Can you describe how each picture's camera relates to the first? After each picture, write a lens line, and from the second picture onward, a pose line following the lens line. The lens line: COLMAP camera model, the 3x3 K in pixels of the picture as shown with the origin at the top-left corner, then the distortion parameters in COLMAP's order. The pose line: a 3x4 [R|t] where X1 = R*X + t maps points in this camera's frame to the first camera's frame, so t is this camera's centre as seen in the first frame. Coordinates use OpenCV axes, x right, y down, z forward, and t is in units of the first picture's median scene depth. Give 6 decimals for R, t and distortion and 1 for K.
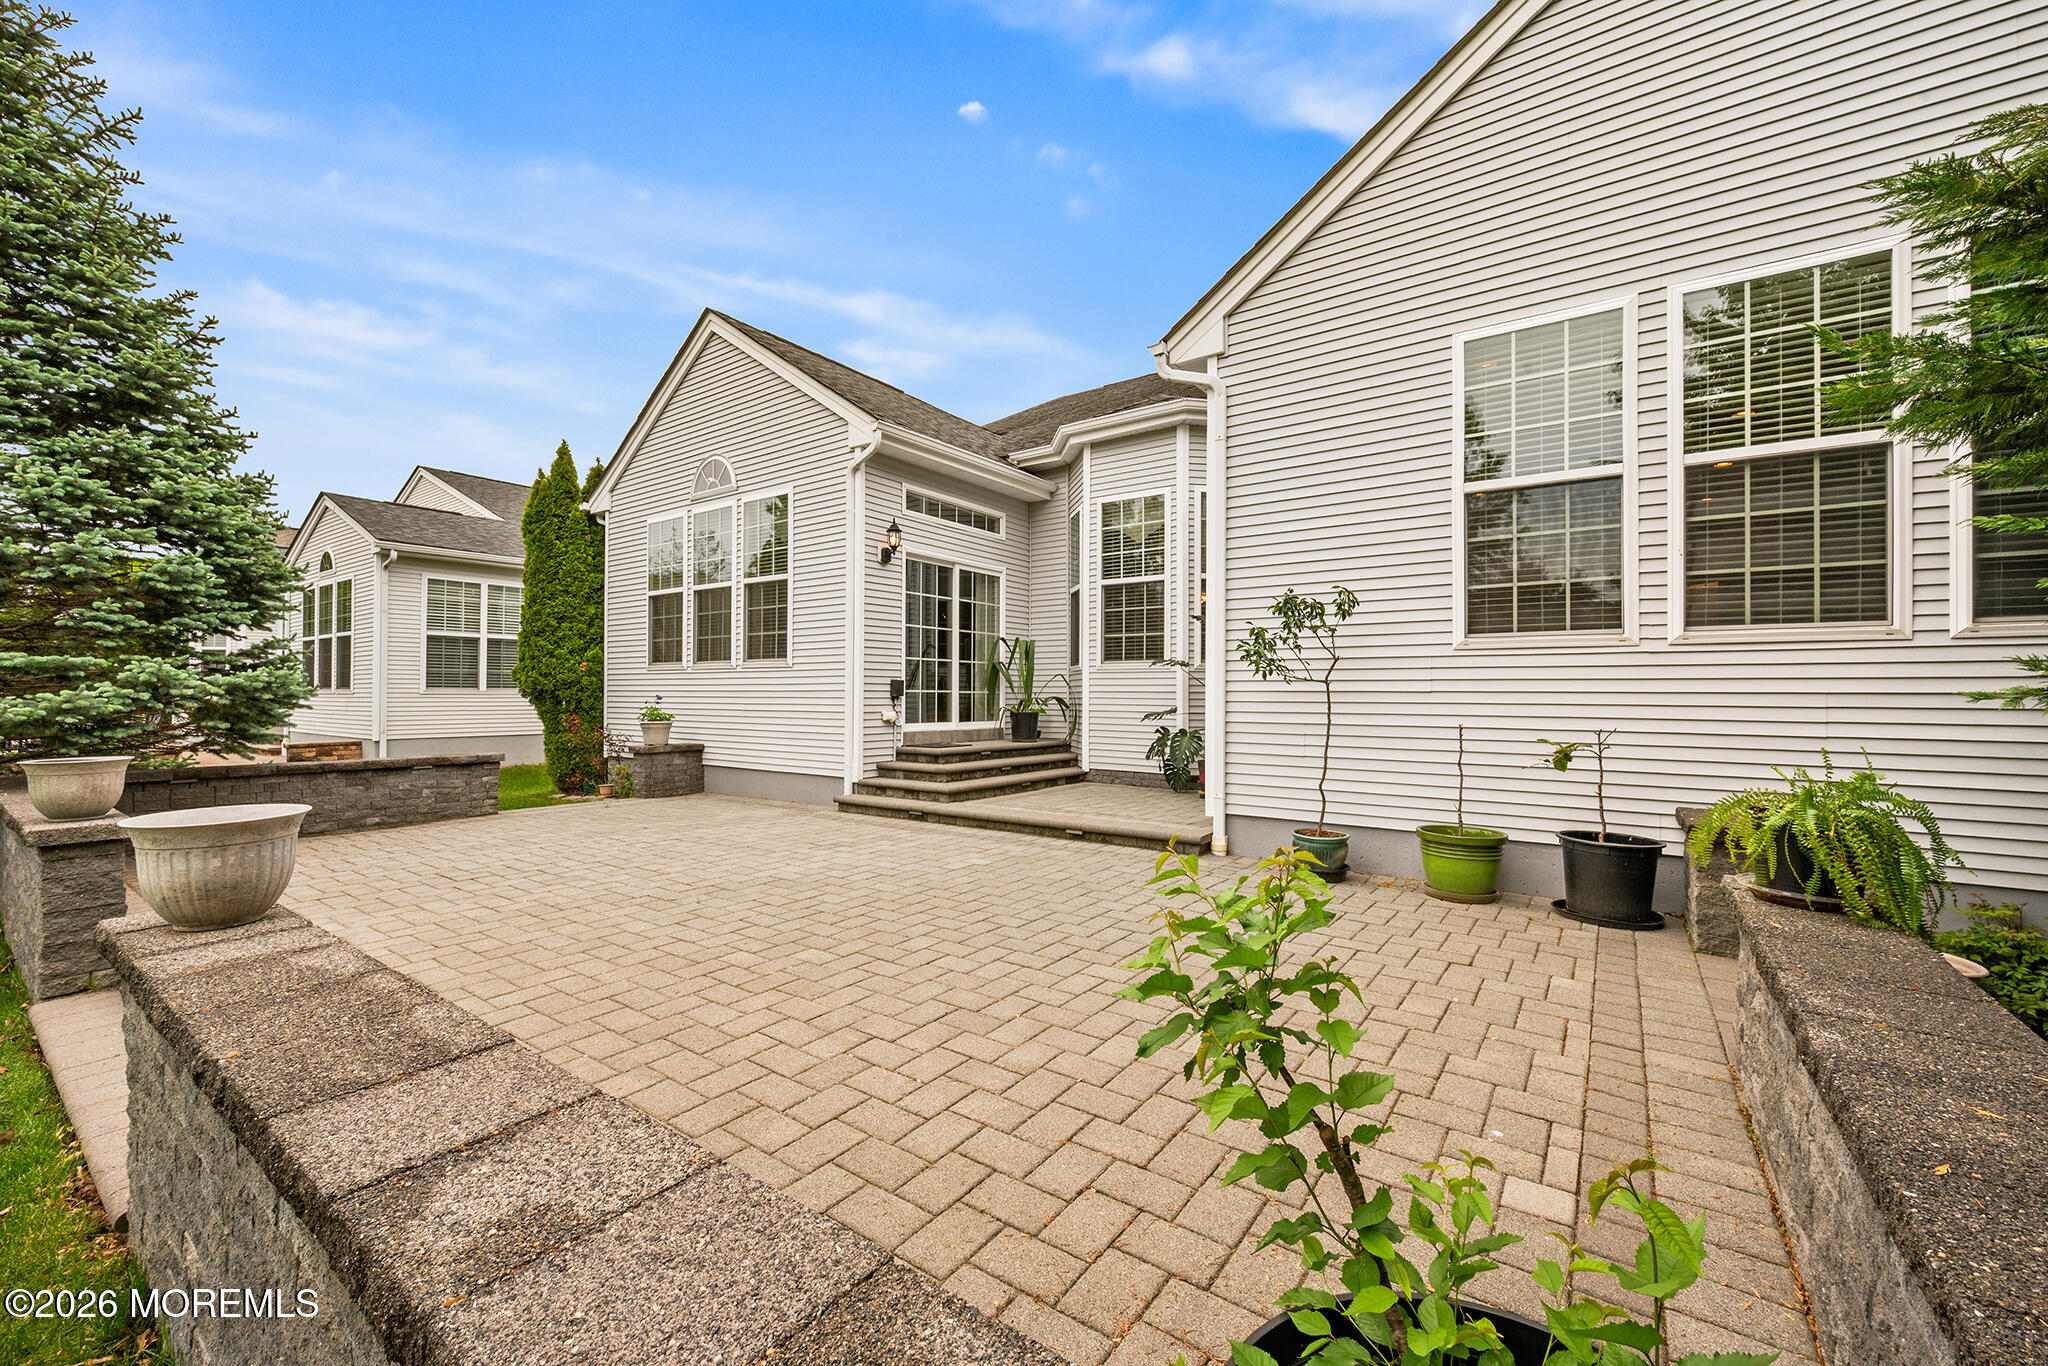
lens RADIAL K [[821.0, 0, 1015.0], [0, 821.0, 687.6], [0, 0, 1]] dist [-0.001067, 0.000029]
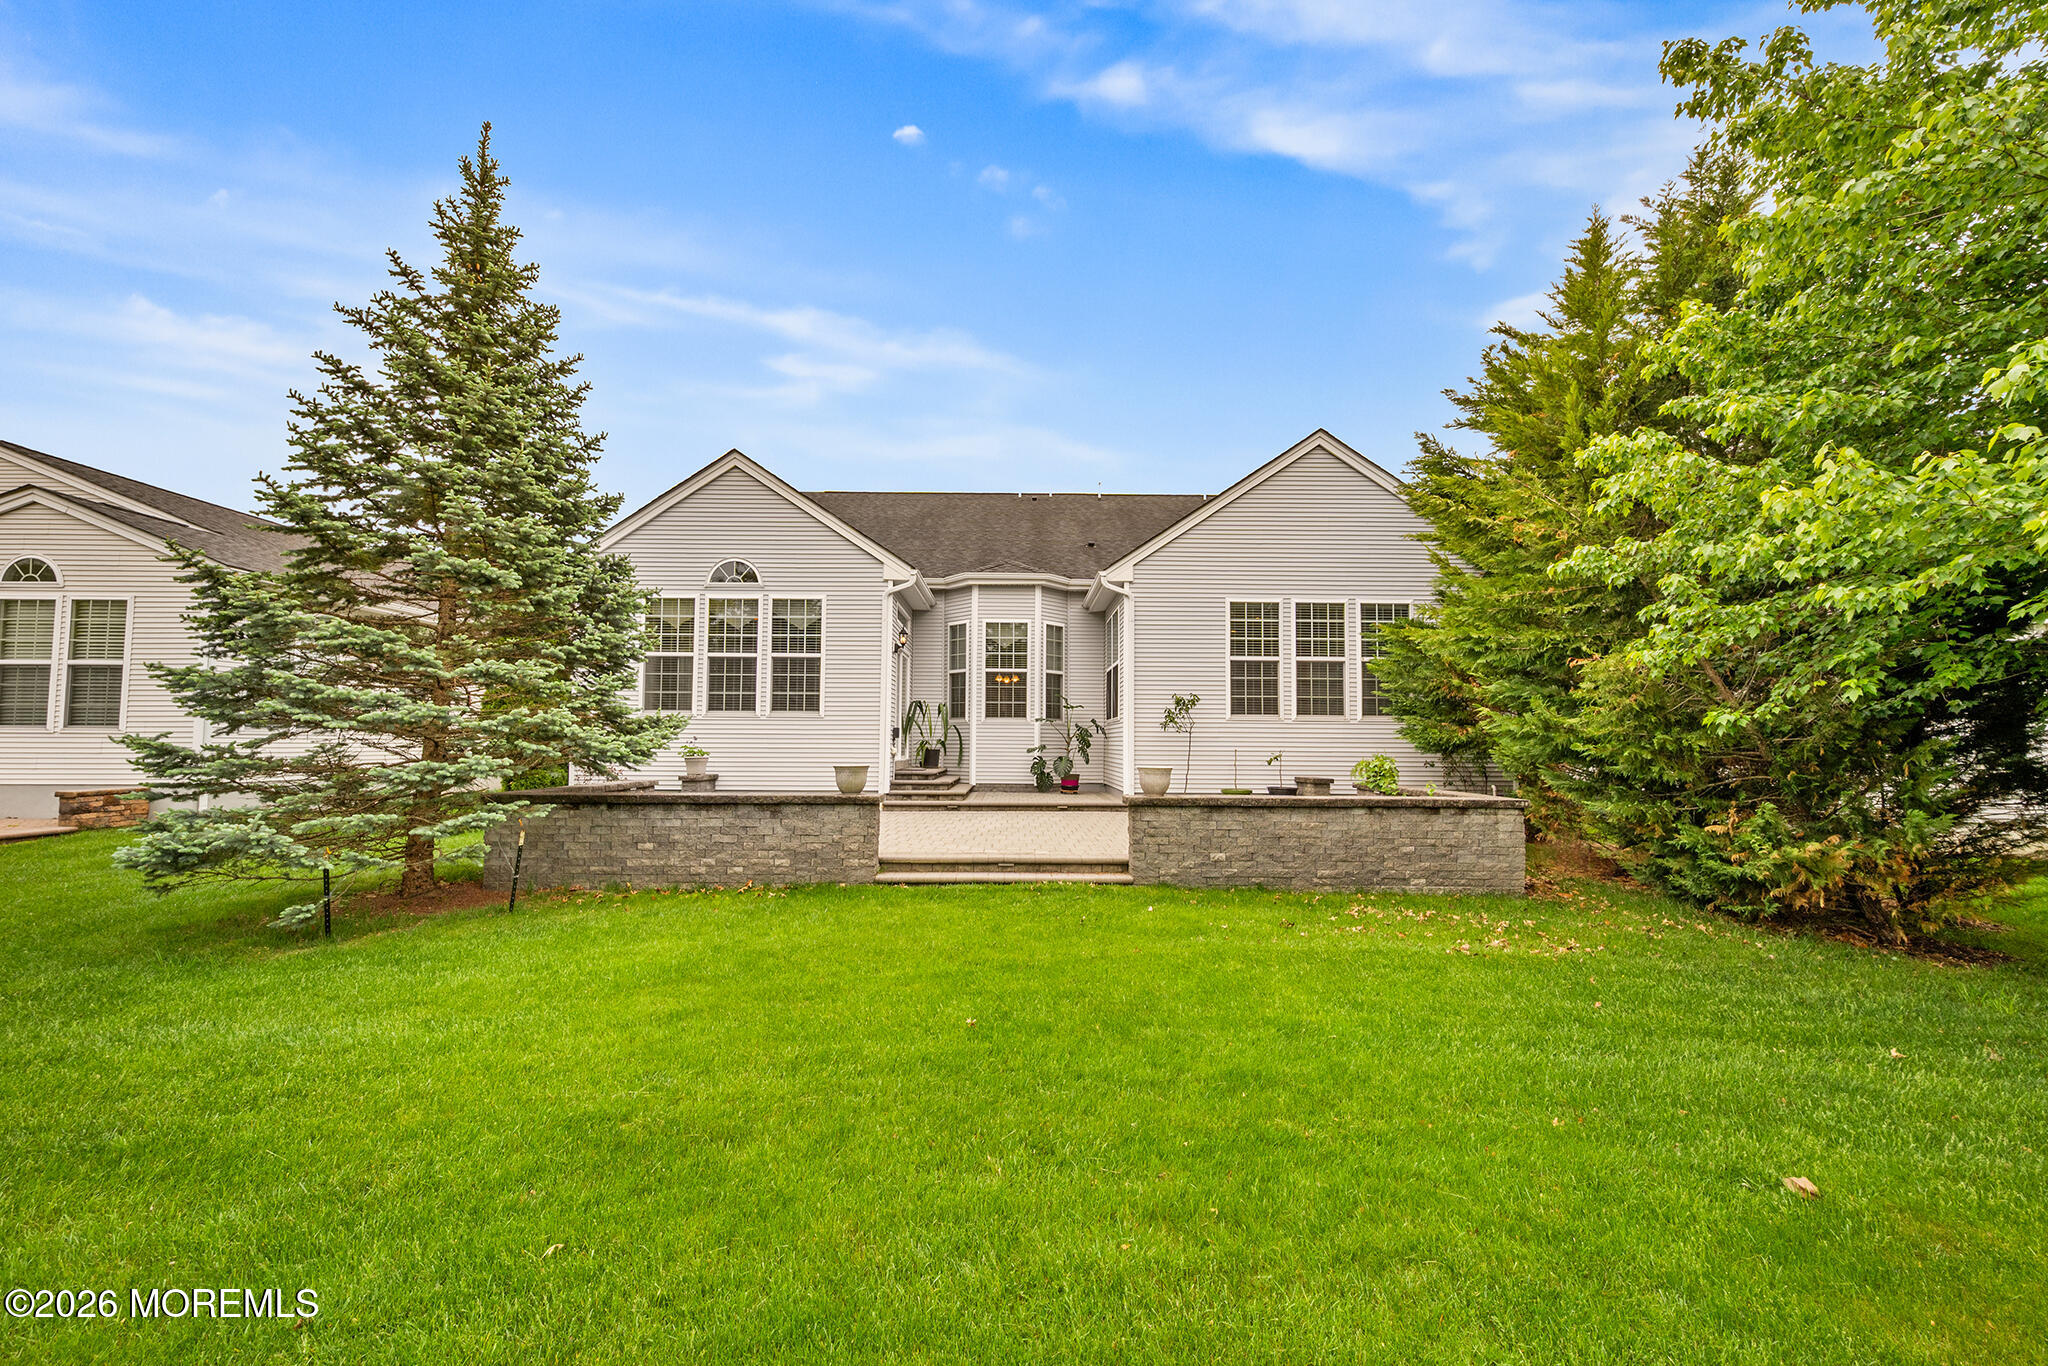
lens RADIAL K [[821.0, 0, 1015.0], [0, 821.0, 687.6], [0, 0, 1]] dist [-0.001067, 0.000029]
pose [[0.806755, 0.042129, 0.589382, -0.852977], [-0.010047, 0.998289, -0.057604, 0.002505], [-0.590800, 0.040551, 0.805798, -0.379436]]
